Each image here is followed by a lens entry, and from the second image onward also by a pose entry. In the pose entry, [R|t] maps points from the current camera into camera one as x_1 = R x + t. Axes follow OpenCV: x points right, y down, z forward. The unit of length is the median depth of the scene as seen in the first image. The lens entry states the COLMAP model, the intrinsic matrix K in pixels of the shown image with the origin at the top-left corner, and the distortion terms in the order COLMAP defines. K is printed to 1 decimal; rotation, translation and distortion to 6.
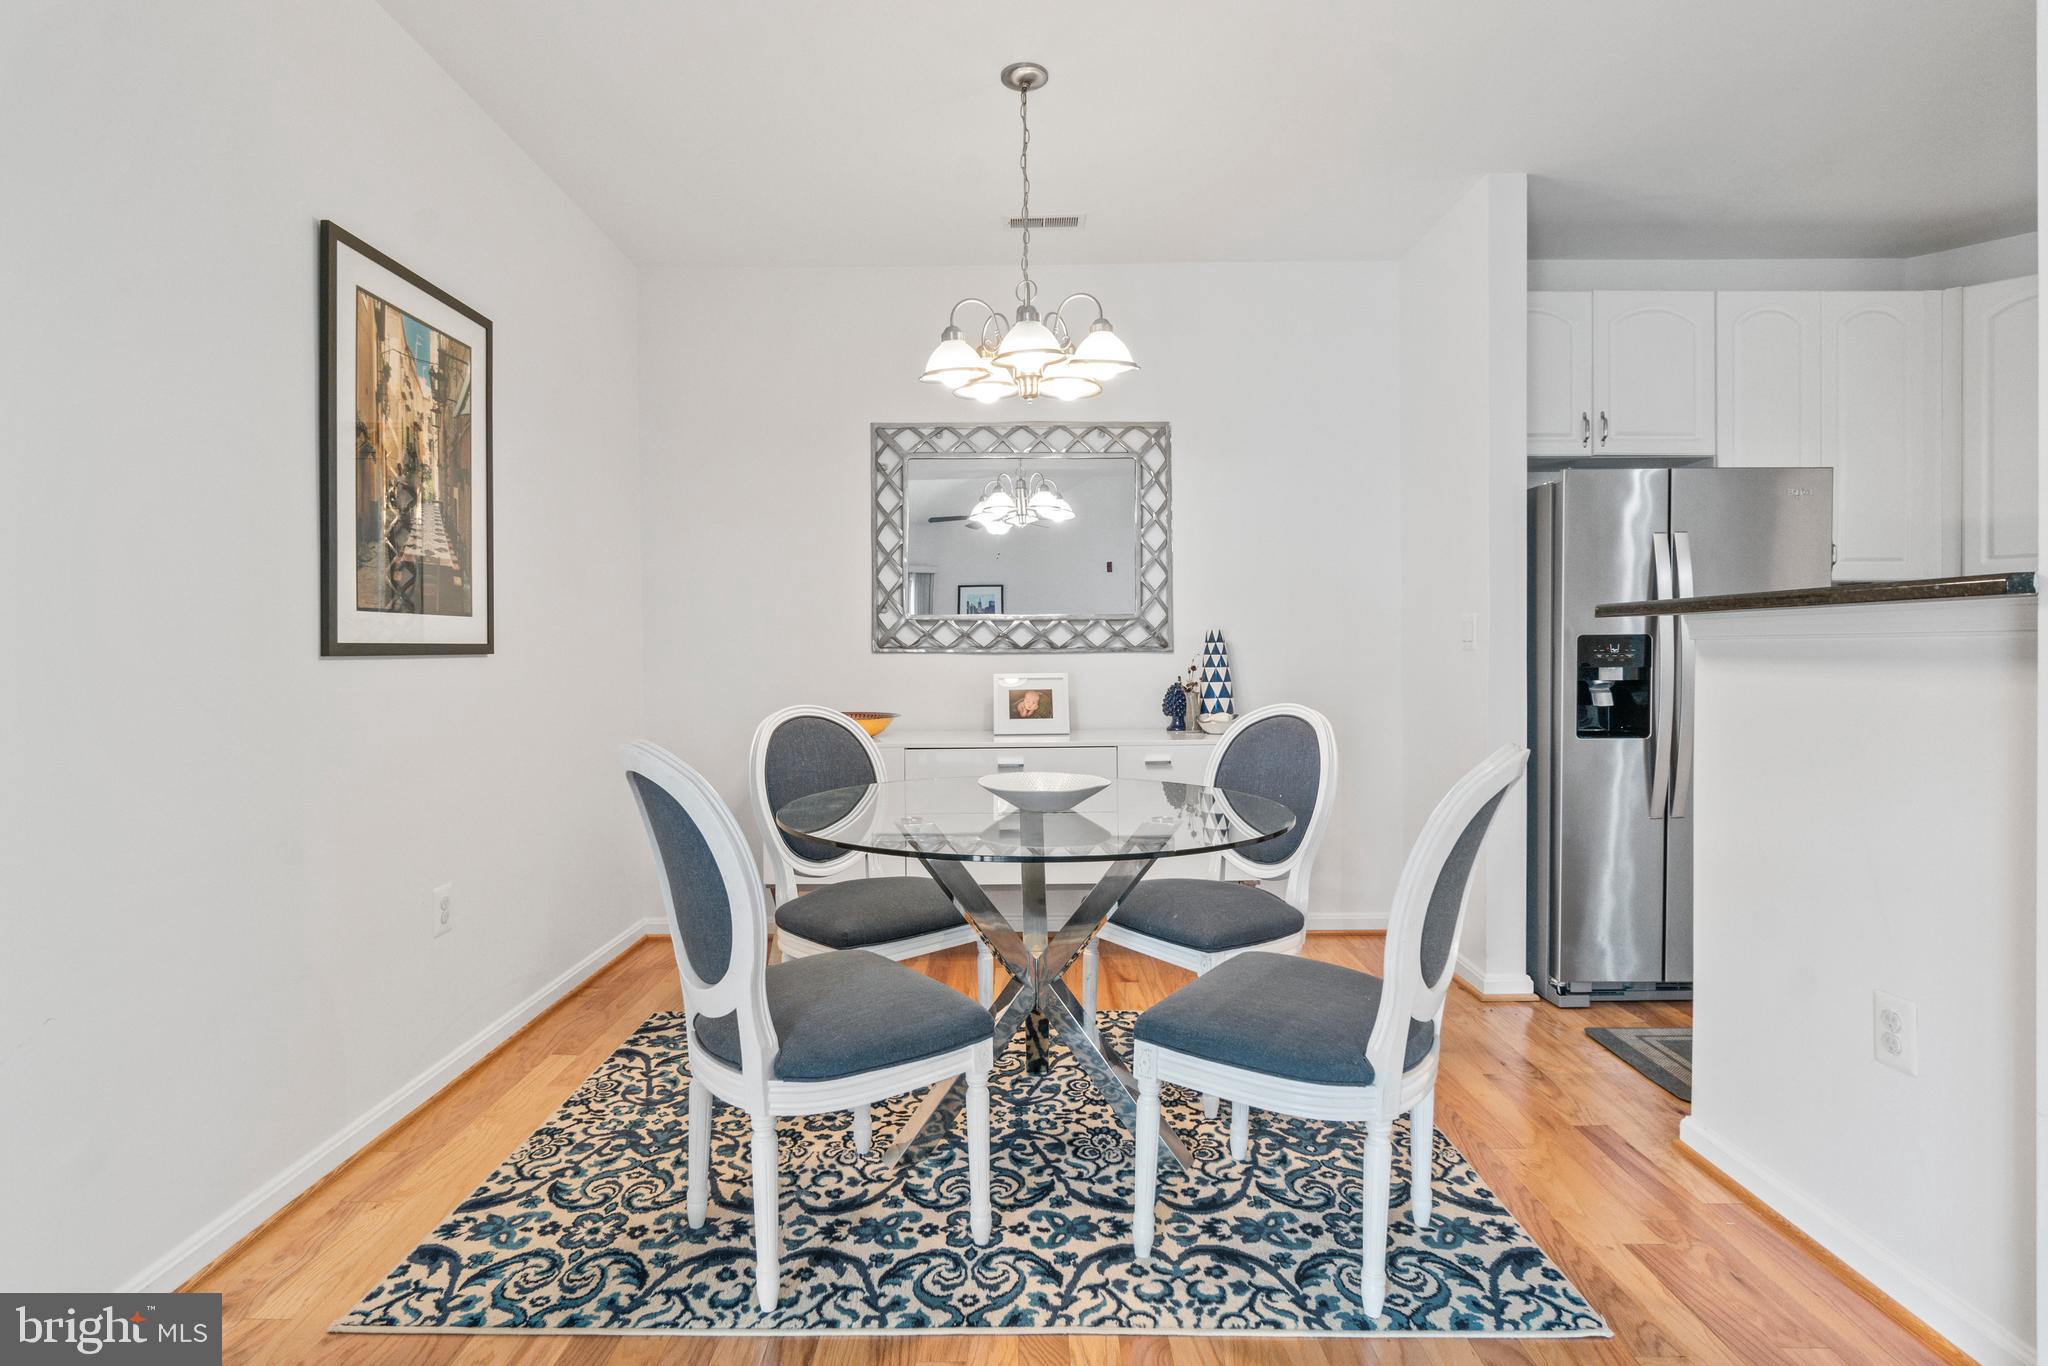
lens RADIAL K [[1066.4, 0, 1009.3], [0, 1066.4, 660.9], [0, 0, 1]] dist [-0.005239, -0.000559]
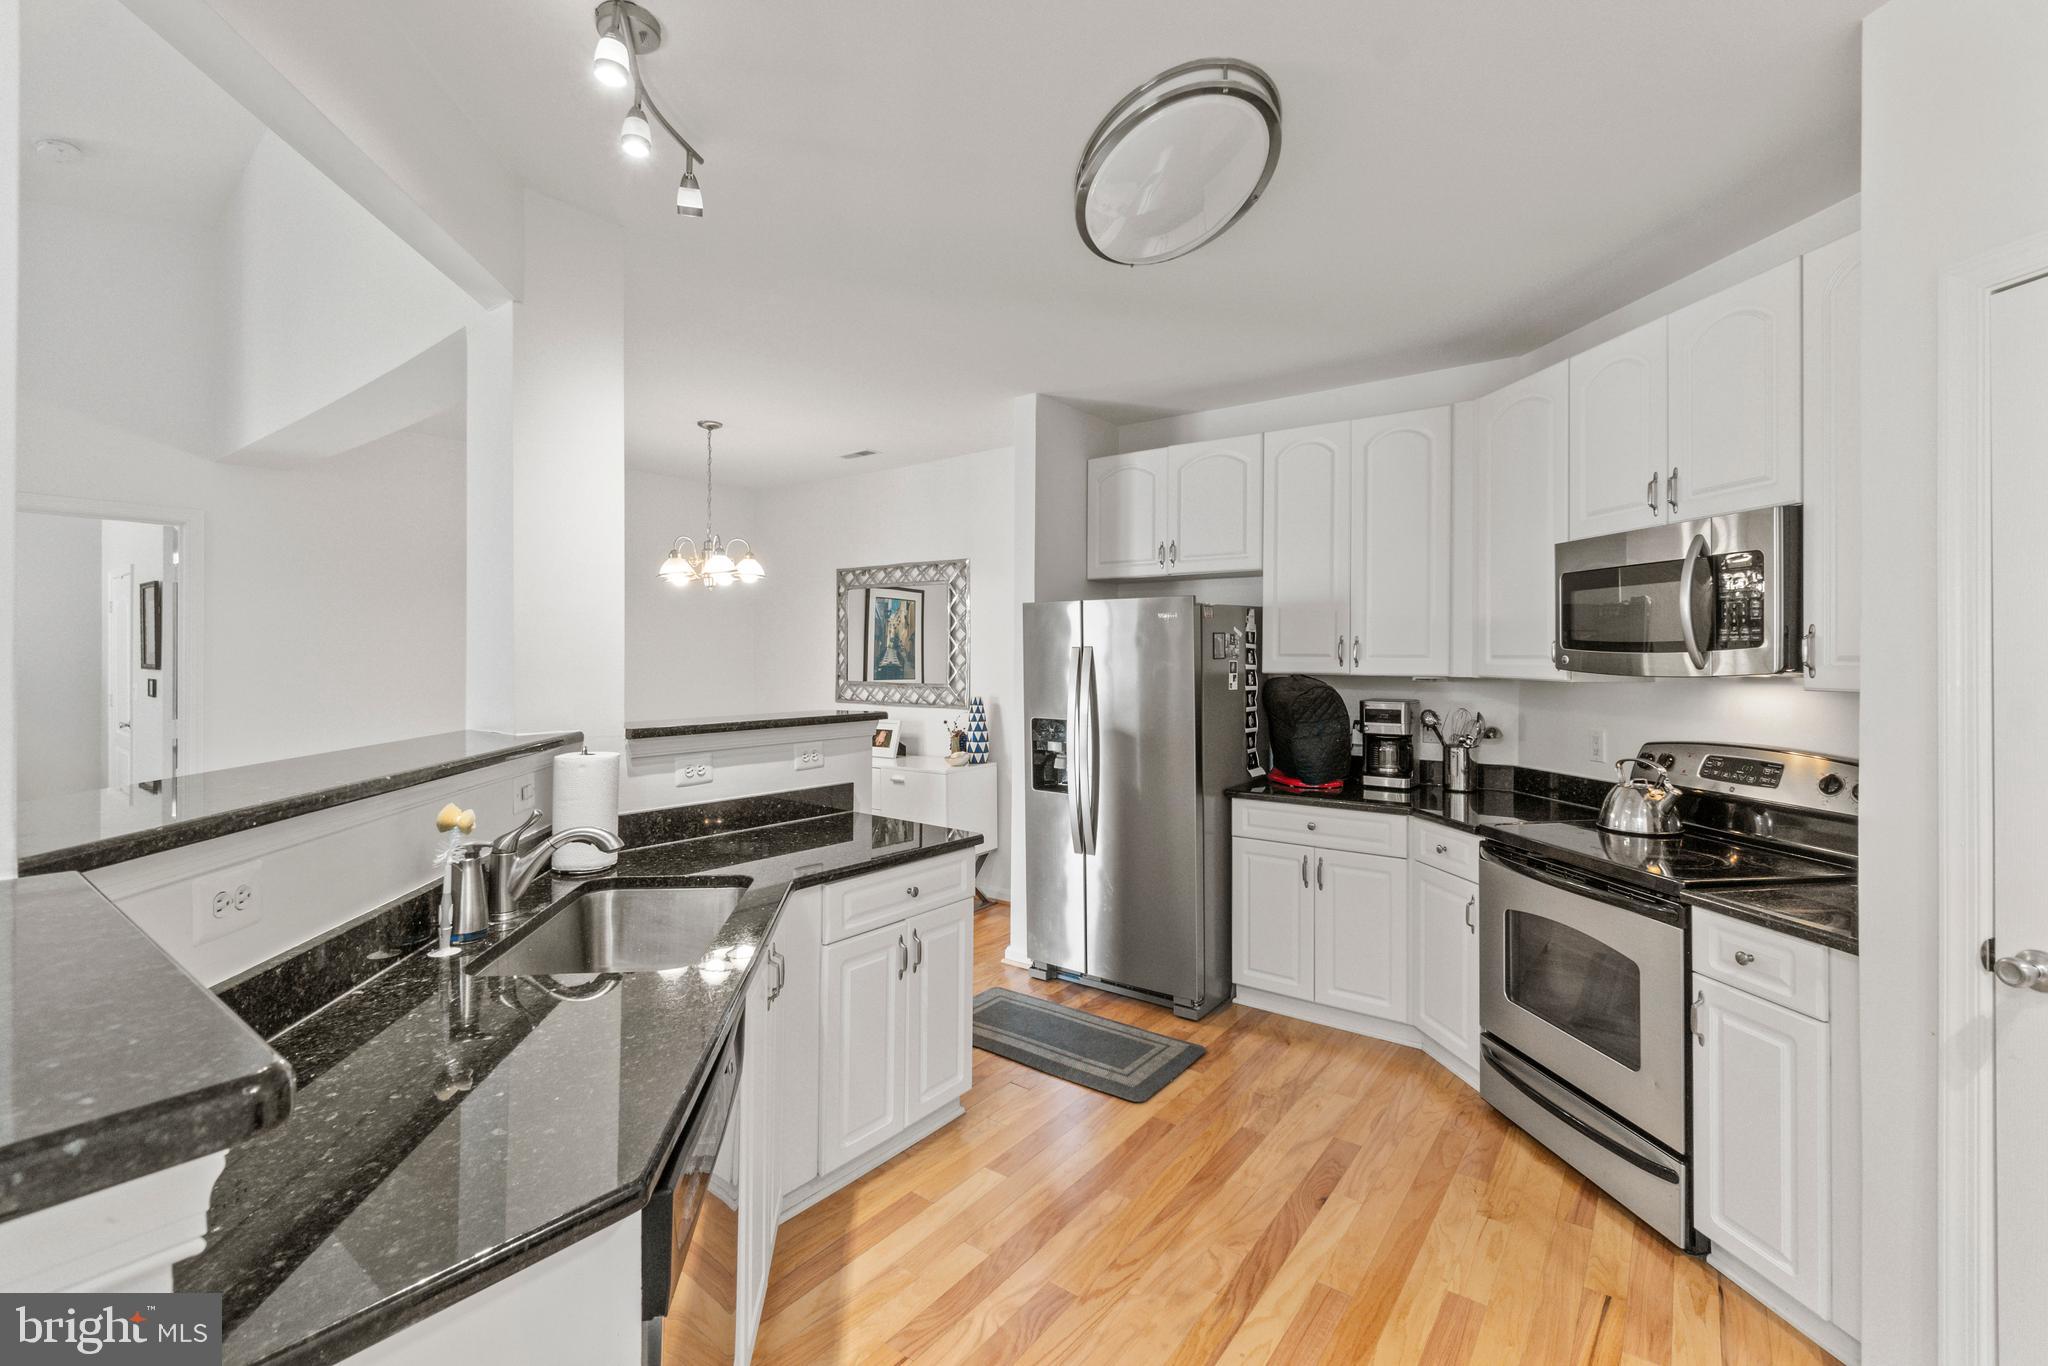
lens RADIAL K [[887.5, 0, 1008.1], [0, 887.5, 658.2], [0, 0, 1]] dist [-0.004967, -0.002744]
pose [[0.813364, 0.009244, -0.581682, 0.962456], [-0.013675, 0.999901, -0.003231, -0.080333], [0.581595, 0.010583, 0.813410, -0.001238]]
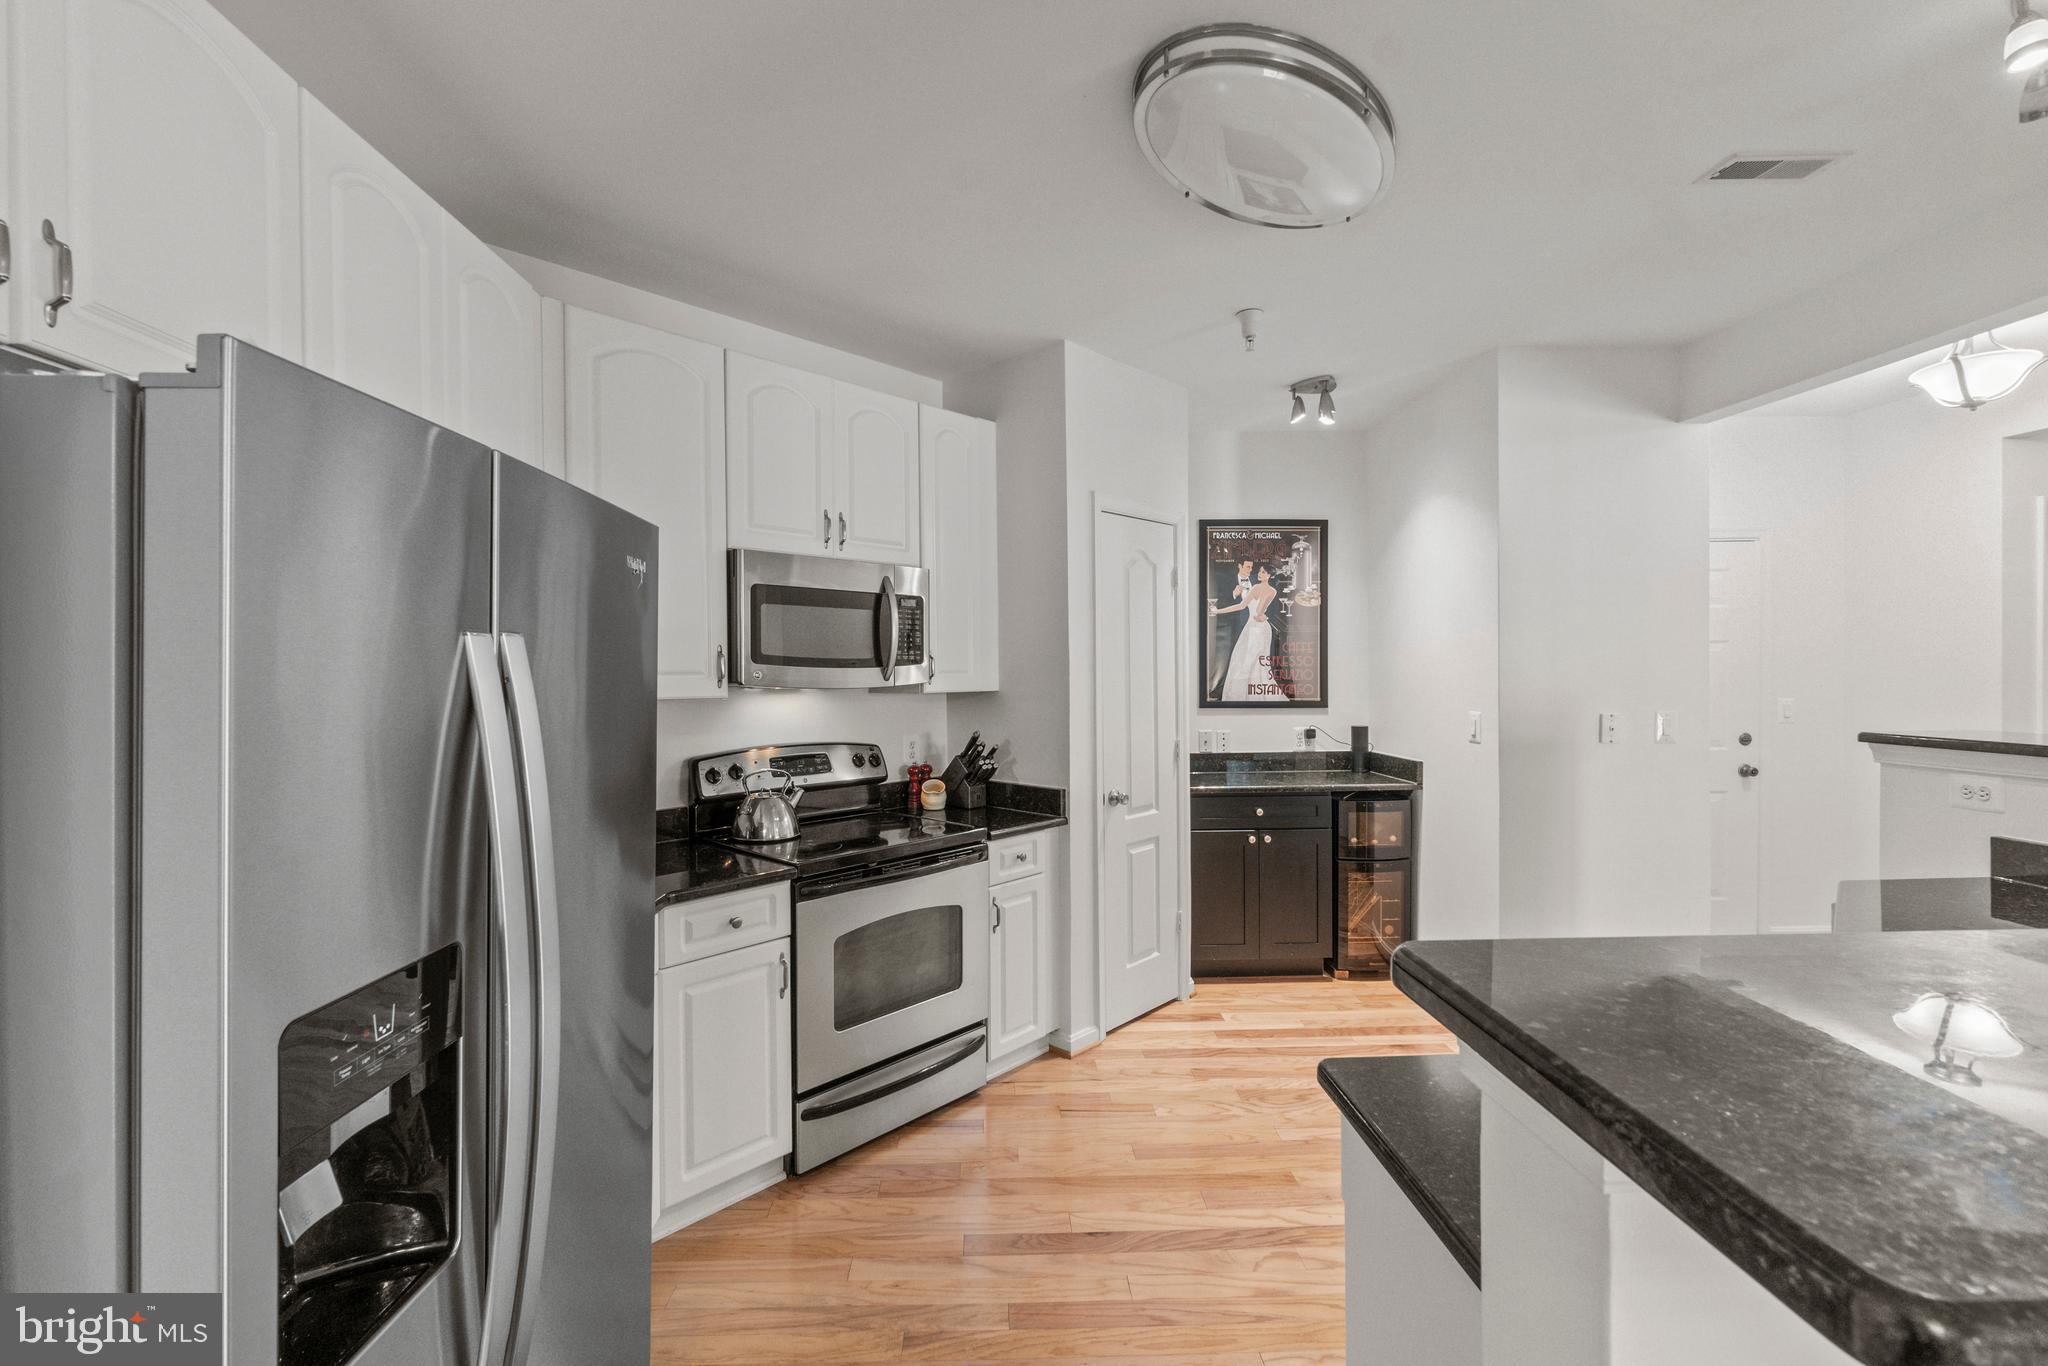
lens RADIAL K [[887.5, 0, 1015.9], [0, 887.5, 688.7], [0, 0, 1]] dist [-0.004967, -0.002744]
pose [[-0.054914, -0.007835, 0.998460, 0.257286], [0.019823, 0.999764, 0.008935, -0.079378], [-0.998294, 0.020284, -0.054746, 0.653330]]
